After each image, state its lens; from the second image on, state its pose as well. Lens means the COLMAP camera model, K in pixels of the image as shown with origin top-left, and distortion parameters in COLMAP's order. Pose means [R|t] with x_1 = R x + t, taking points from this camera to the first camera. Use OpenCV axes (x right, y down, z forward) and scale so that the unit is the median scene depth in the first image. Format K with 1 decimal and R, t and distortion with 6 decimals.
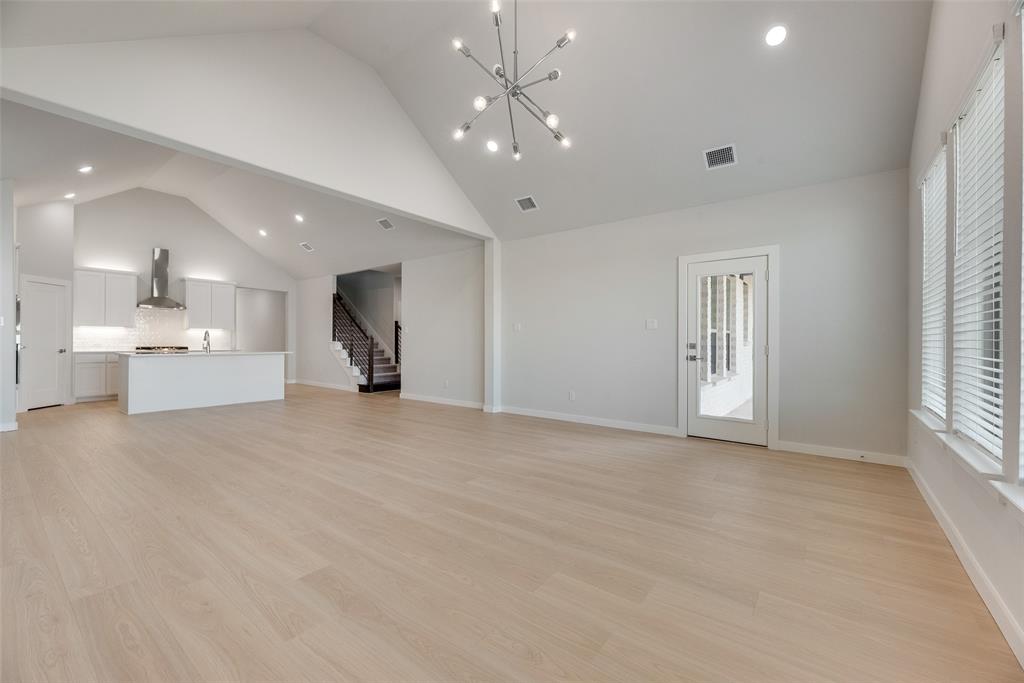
lens RADIAL K [[413.2, 0, 512.0], [0, 413.2, 341.5], [0, 0, 1]] dist [0.005861, -0.000234]
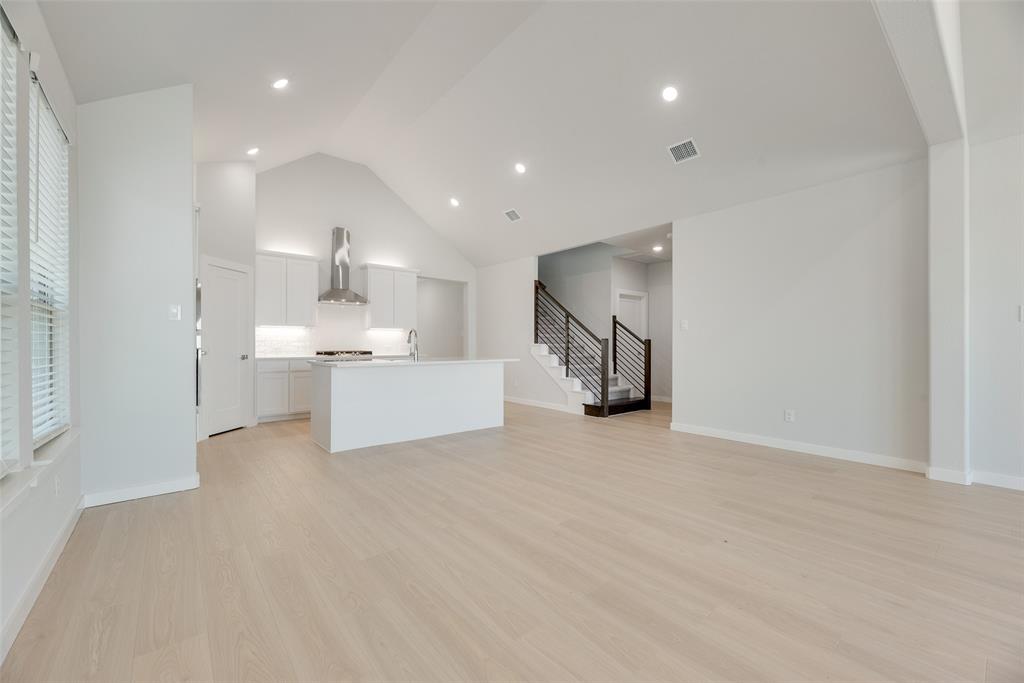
lens RADIAL K [[412.2, 0, 512.0], [0, 412.2, 341.5], [0, 0, 1]] dist [0.011587, 0.000091]
pose [[0.976235, -0.005405, -0.216649, -0.368943], [0.004042, 0.999969, -0.006735, 0.000910], [0.216679, 0.005699, 0.976226, 0.307012]]
